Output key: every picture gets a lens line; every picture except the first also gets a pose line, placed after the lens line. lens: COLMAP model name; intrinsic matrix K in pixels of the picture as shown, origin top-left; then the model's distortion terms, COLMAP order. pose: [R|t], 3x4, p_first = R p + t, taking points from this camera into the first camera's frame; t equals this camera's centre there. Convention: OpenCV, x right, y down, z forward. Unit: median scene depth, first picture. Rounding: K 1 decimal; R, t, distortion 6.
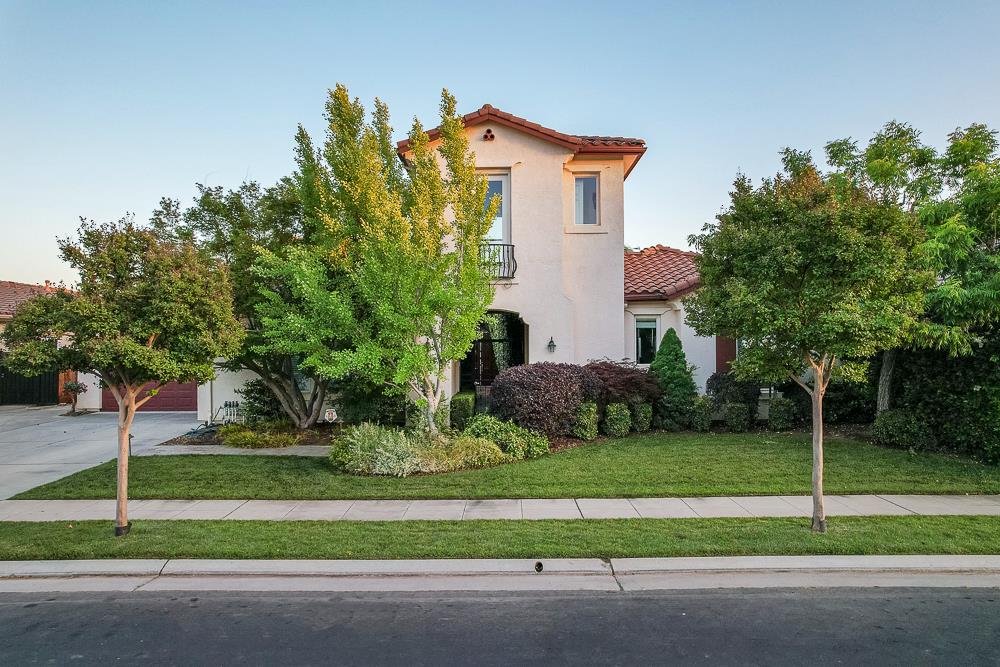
lens RADIAL K [[652.9, 0, 500.1], [0, 652.9, 347.0], [0, 0, 1]] dist [-0.007401, -0.000993]
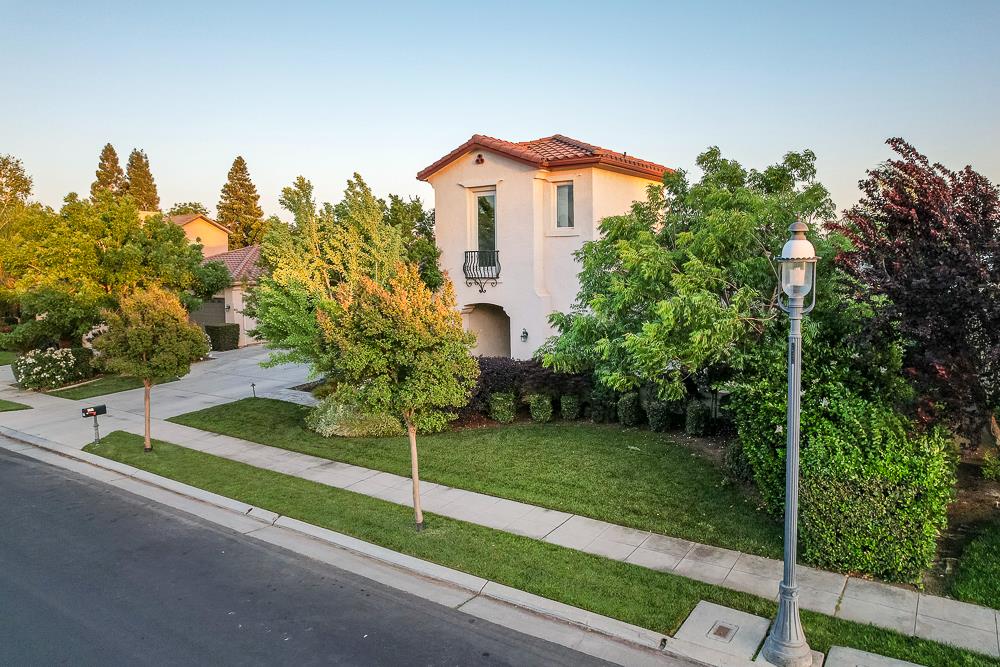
lens RADIAL K [[651.4, 0, 489.7], [0, 651.4, 310.2], [0, 0, 1]] dist [-0.044072, 0.047936]
pose [[0.831622, 0.031005, -0.554476, 0.674650], [0.011034, 0.997321, 0.072317, -0.133824], [0.555233, -0.066258, 0.829051, -0.004092]]
